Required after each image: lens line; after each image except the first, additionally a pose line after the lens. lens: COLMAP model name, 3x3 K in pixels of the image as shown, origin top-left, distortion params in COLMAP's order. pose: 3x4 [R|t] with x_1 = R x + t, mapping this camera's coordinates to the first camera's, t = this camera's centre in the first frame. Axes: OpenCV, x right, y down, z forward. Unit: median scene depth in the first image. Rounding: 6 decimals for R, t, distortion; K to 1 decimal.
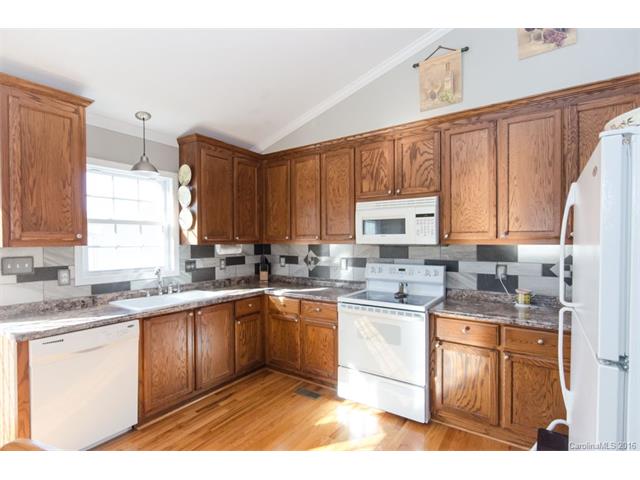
lens RADIAL K [[321.0, 0, 319.3], [0, 321.0, 244.0], [0, 0, 1]] dist [-0.000961, 0.000053]
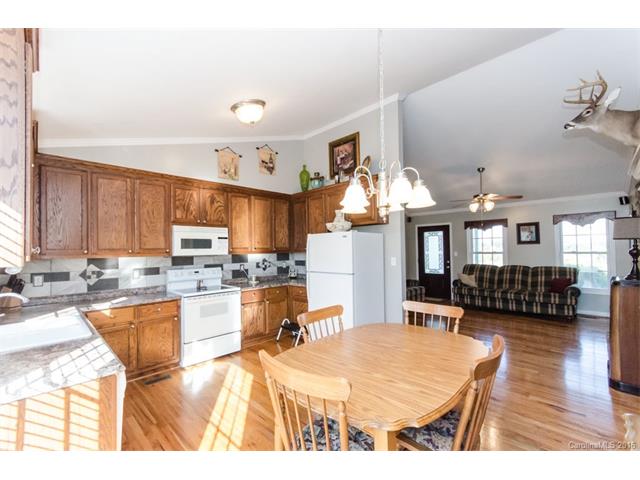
lens RADIAL K [[278.2, 0, 319.7], [0, 278.2, 242.7], [0, 0, 1]] dist [0.000073, 0.000174]
pose [[0.167477, 0.024672, 0.985567, -0.938060], [0.022881, 0.999320, -0.028904, -0.007888], [-0.985610, 0.027391, 0.166799, 0.198449]]
